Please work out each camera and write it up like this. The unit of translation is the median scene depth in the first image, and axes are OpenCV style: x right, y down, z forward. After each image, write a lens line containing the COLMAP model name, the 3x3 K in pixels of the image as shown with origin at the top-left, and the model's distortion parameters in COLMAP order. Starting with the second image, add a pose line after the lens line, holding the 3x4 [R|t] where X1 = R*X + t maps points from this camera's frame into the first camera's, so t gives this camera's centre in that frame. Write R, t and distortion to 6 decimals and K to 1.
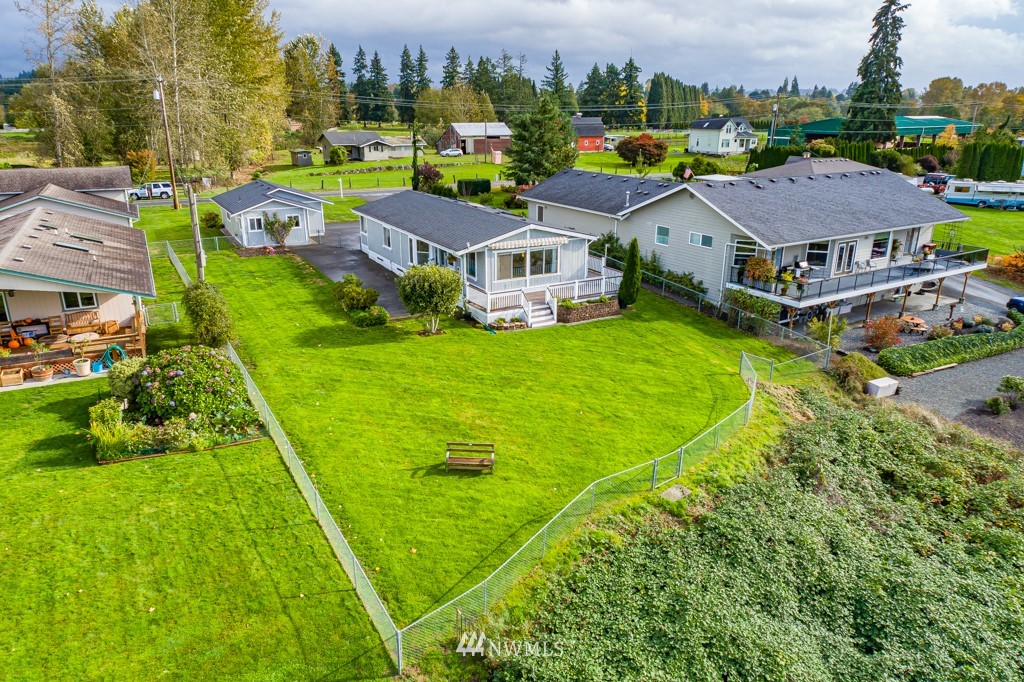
lens RADIAL K [[694.7, 0, 512.0], [0, 694.7, 341.0], [0, 0, 1]] dist [-0.002983, 0.014579]
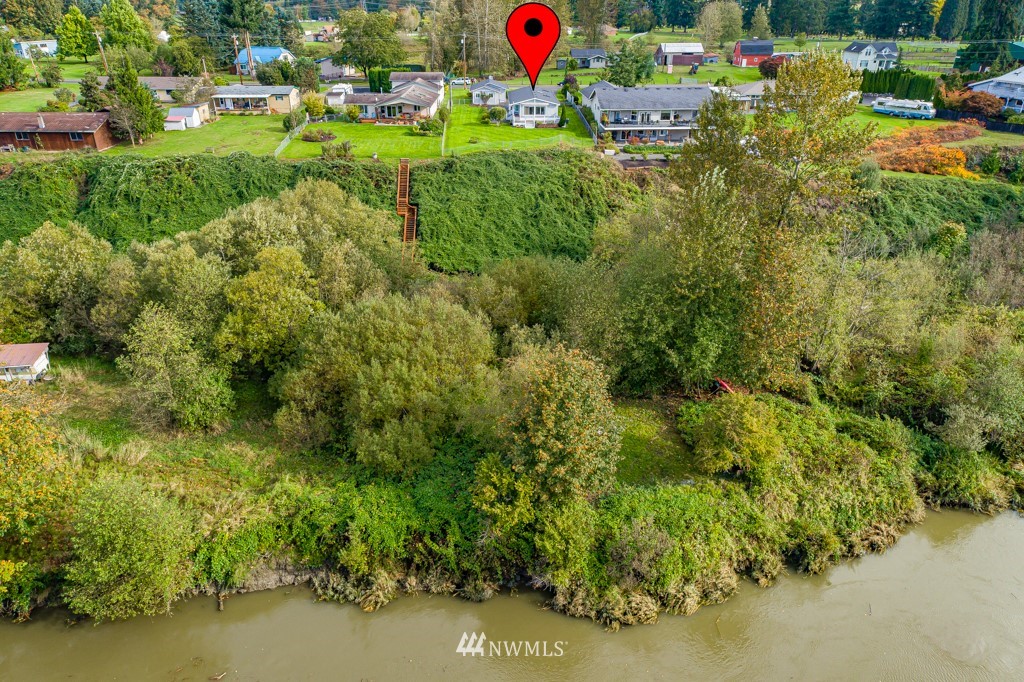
lens RADIAL K [[694.7, 0, 512.0], [0, 694.7, 341.0], [0, 0, 1]] dist [-0.002983, 0.014579]
pose [[0.881213, 0.206961, -0.425008, 1.696735], [-0.147489, 0.974559, 0.168766, 0.450230], [0.449123, -0.086034, 0.889318, -2.247742]]
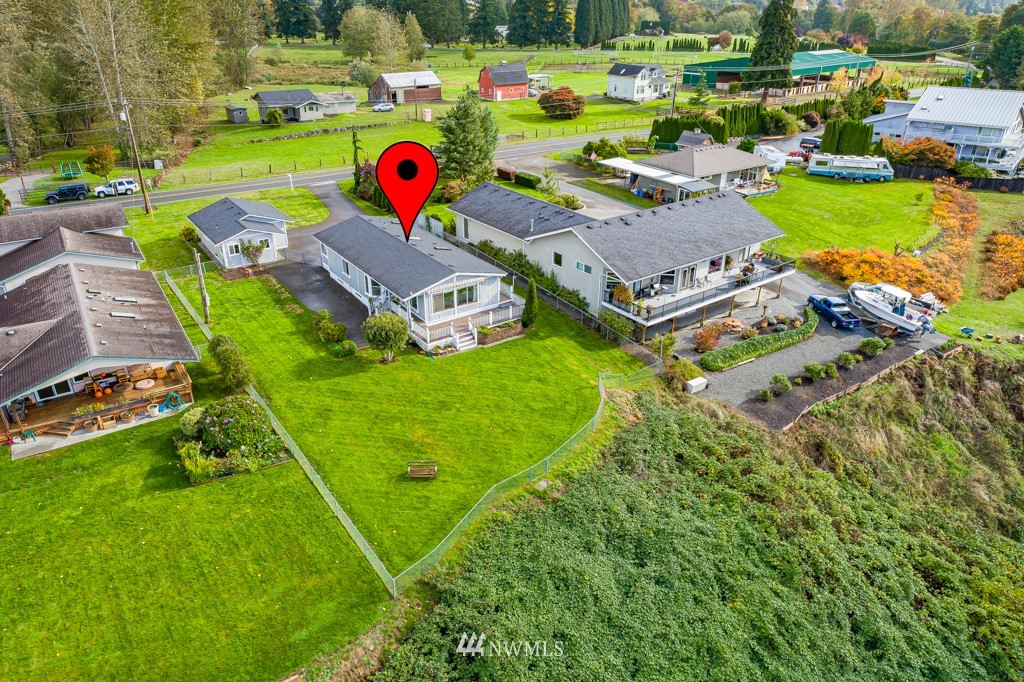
lens RADIAL K [[694.7, 0, 512.0], [0, 694.7, 341.0], [0, 0, 1]] dist [-0.002983, 0.014579]
pose [[0.995662, -0.042083, 0.082979, 0.018659], [0.030353, 0.989985, 0.137868, -0.236913], [-0.087950, -0.134751, 0.986969, -0.411307]]
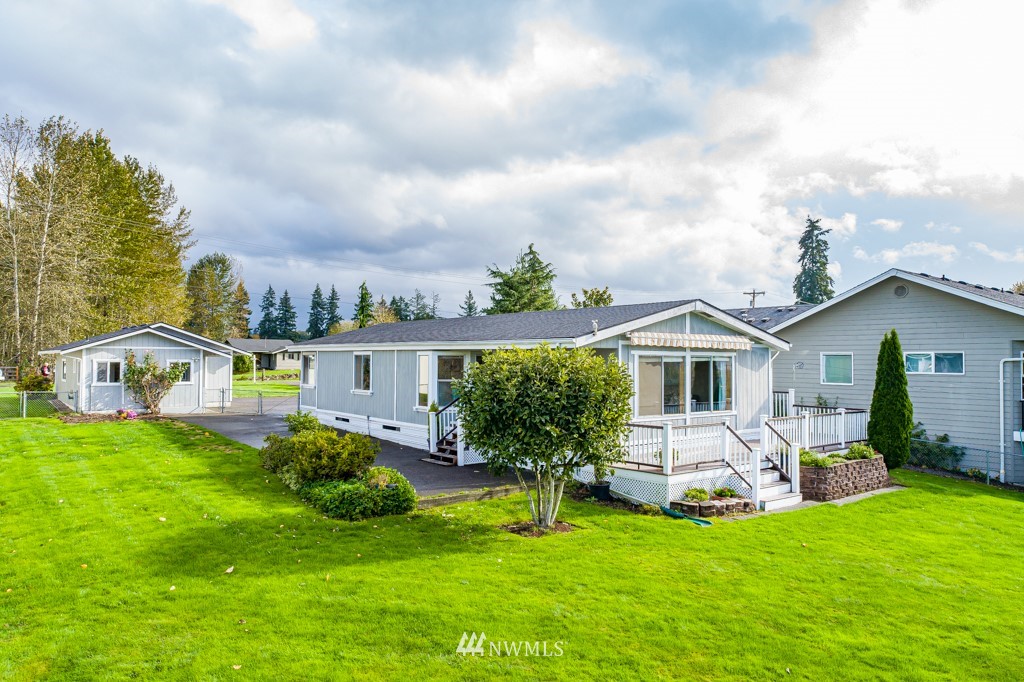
lens RADIAL K [[694.7, 0, 512.0], [0, 694.7, 341.0], [0, 0, 1]] dist [-0.002983, 0.014579]
pose [[0.989727, 0.005145, 0.142879, -0.184595], [0.044230, 0.939311, -0.340203, 0.020030], [-0.135959, 0.343027, 0.929434, 0.619332]]
